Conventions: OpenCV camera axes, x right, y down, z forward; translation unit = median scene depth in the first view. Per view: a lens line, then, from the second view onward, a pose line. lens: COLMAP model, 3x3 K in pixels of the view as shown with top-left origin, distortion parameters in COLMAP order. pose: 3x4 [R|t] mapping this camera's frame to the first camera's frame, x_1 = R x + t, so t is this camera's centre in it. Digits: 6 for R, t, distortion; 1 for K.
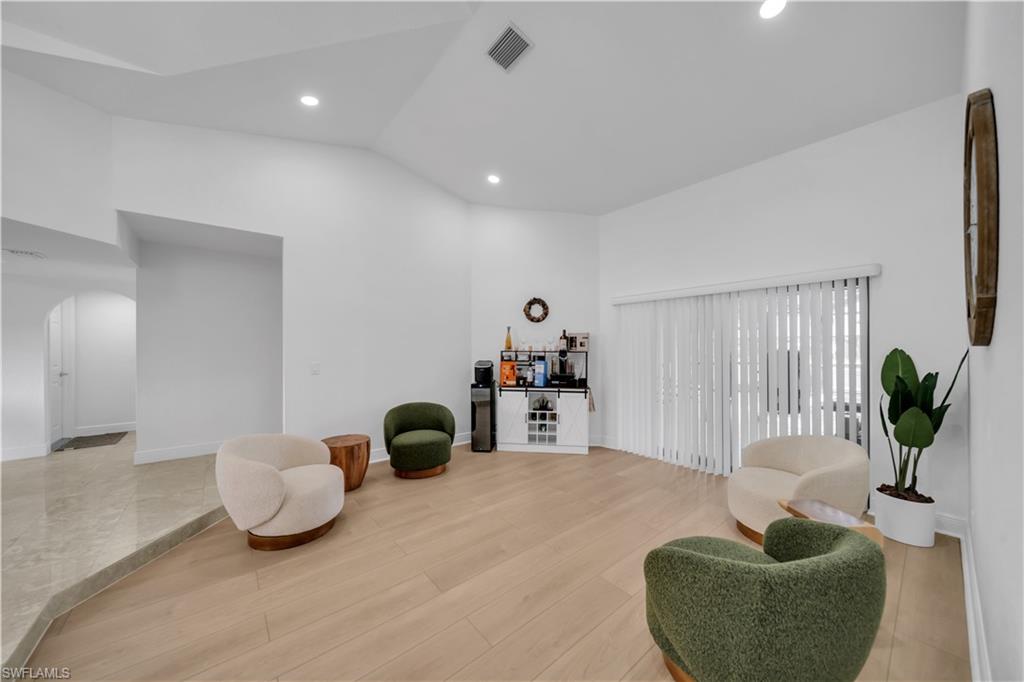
lens RADIAL K [[353.3, 0, 513.3], [0, 353.3, 346.5], [0, 0, 1]] dist [-0.000139, -0.000353]
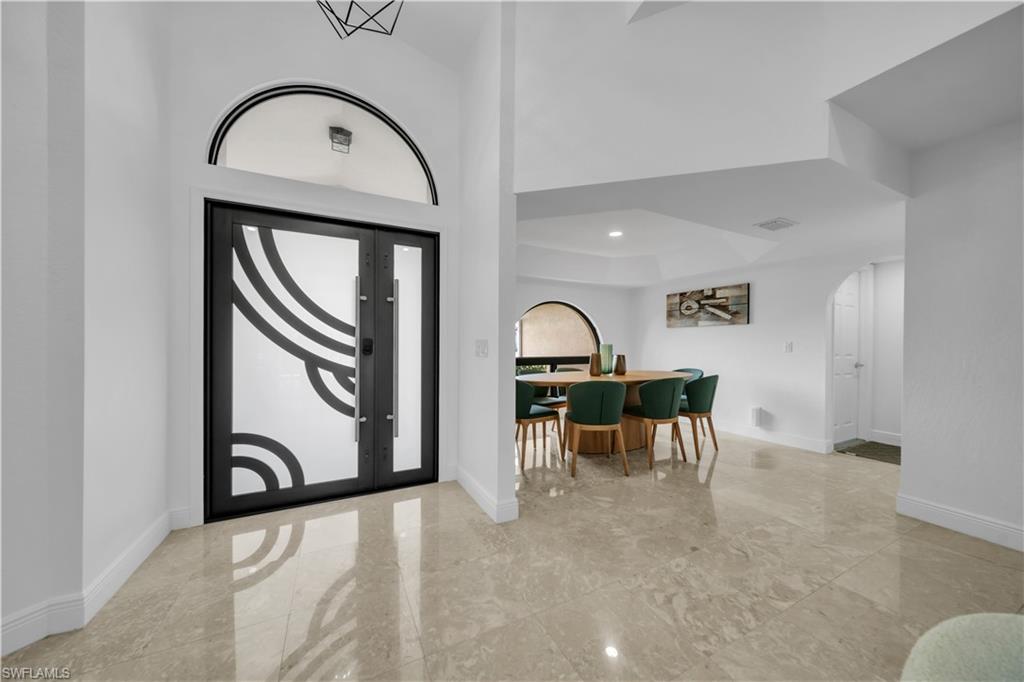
lens RADIAL K [[351.6, 0, 508.3], [0, 351.6, 345.7], [0, 0, 1]] dist [0.000127, -0.000056]
pose [[-0.227311, 0.005514, -0.973807, -0.245321], [-0.002055, 0.999979, 0.006142, 0.028547], [0.973820, 0.003398, -0.227294, 0.373612]]
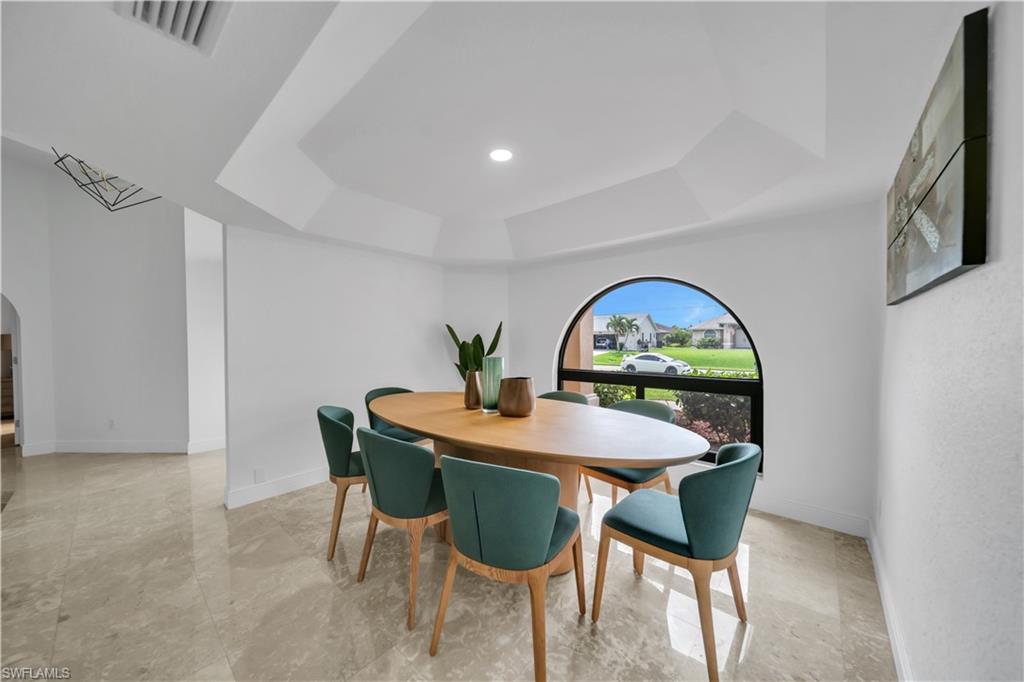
lens RADIAL K [[353.3, 0, 513.3], [0, 353.3, 346.5], [0, 0, 1]] dist [-0.000139, -0.000353]
pose [[-0.987171, 0.011859, -0.159228, -1.060672], [0.009770, 0.999856, 0.013898, 0.009675], [0.159369, 0.012164, -0.987144, 0.884875]]
